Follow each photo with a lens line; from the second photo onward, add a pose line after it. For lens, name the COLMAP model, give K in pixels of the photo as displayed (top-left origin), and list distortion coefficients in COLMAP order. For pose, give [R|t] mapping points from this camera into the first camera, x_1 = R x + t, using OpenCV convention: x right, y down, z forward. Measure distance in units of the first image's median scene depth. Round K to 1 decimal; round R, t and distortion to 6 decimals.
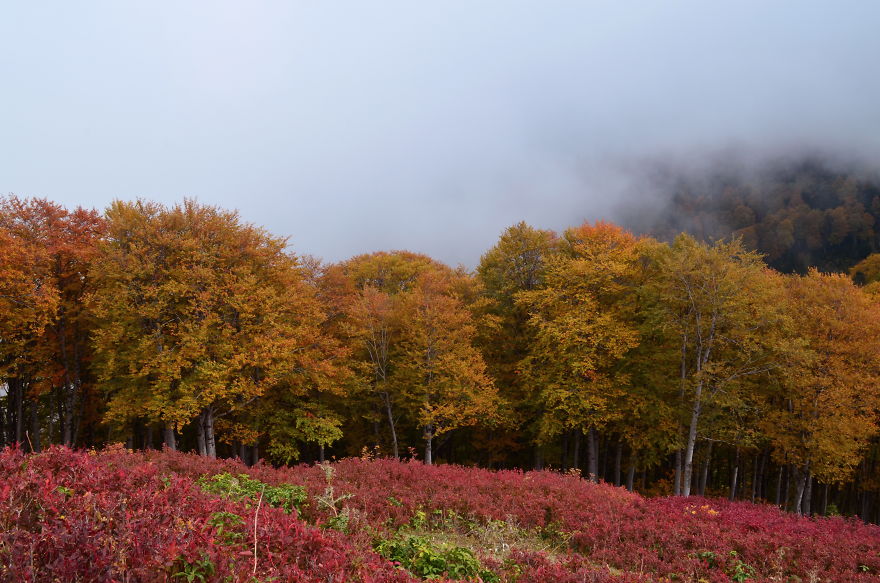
lens RADIAL K [[910.5, 0, 440.0], [0, 910.5, 291.5], [0, 0, 1]] dist [-0.061387, 0.002205]
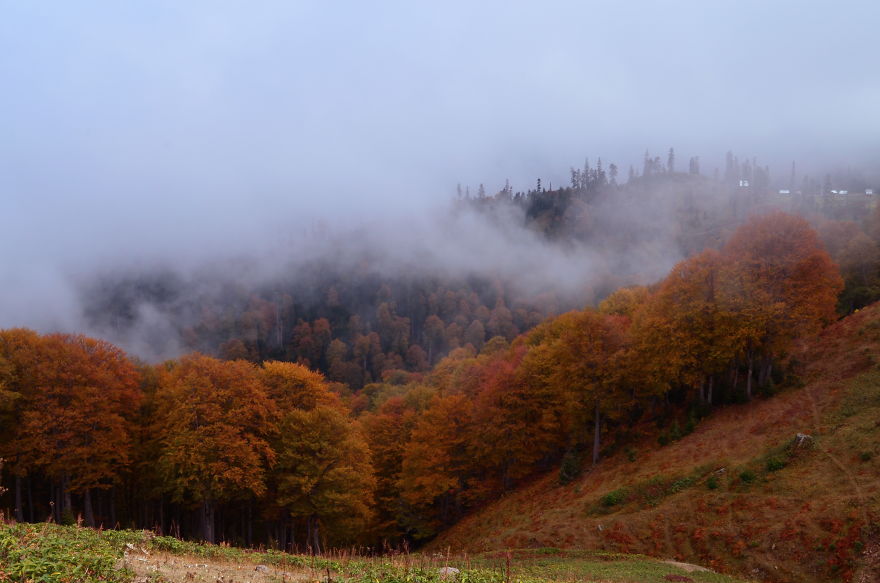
lens RADIAL K [[1027.2, 0, 440.0], [0, 1027.2, 291.5], [0, 0, 1]] dist [-0.029308, -0.007034]
pose [[0.990001, 0.018018, 0.139903, 0.780344], [-0.008859, 0.997792, -0.065821, 0.008108], [-0.140780, 0.063924, 0.987975, -0.626076]]
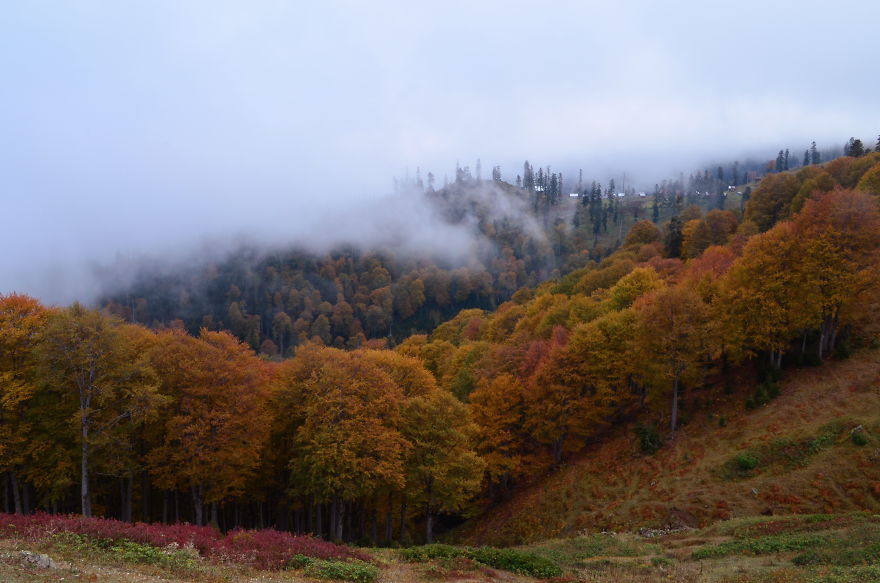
lens RADIAL K [[902.7, 0, 440.0], [0, 902.7, 291.5], [0, 0, 1]] dist [-0.059026, 0.001180]
pose [[0.937449, -0.018125, 0.347649, 0.312378], [0.041588, 0.997323, -0.060148, 0.012676], [-0.345629, 0.070844, 0.935693, -0.273164]]
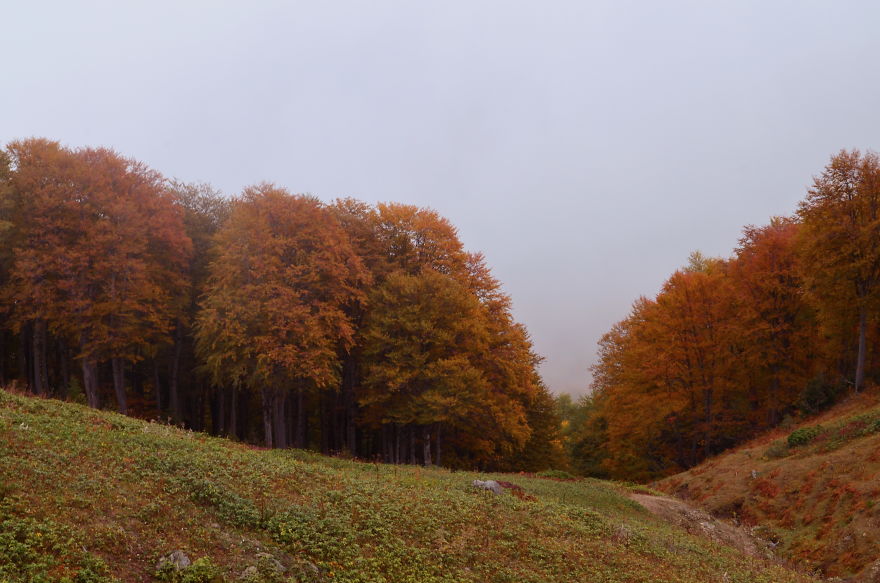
lens RADIAL K [[902.7, 0, 440.0], [0, 902.7, 291.5], [0, 0, 1]] dist [-0.059026, 0.001180]
pose [[0.982529, 0.063751, -0.174852, 1.025309], [-0.061240, 0.997928, 0.019723, 0.091316], [0.175747, -0.008670, 0.984397, 0.077346]]
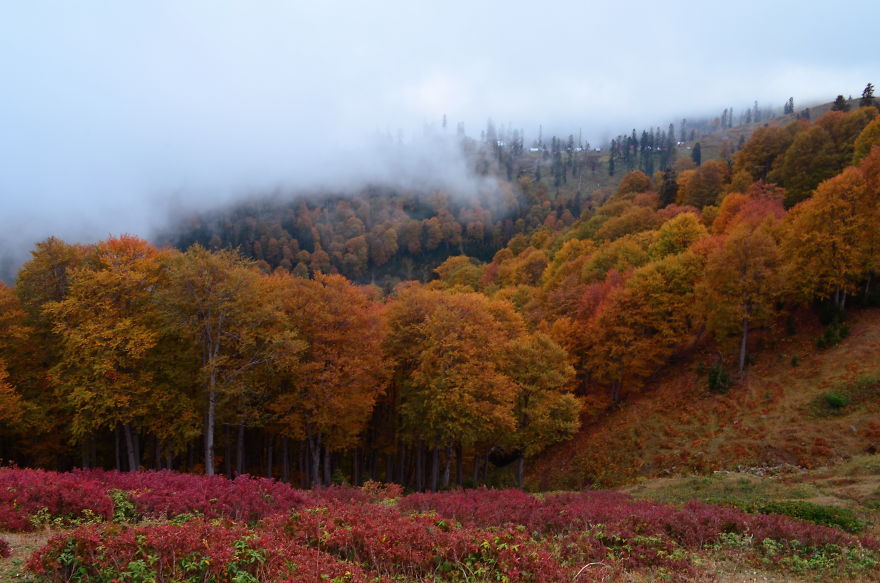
lens RADIAL K [[841.5, 0, 440.0], [0, 841.5, 291.5], [0, 0, 1]] dist [-0.066741, -0.000696]
pose [[0.917036, -0.043720, 0.396402, 0.133439], [0.046815, 0.998902, 0.001869, 0.007354], [-0.396048, 0.016844, 0.918075, -0.076046]]
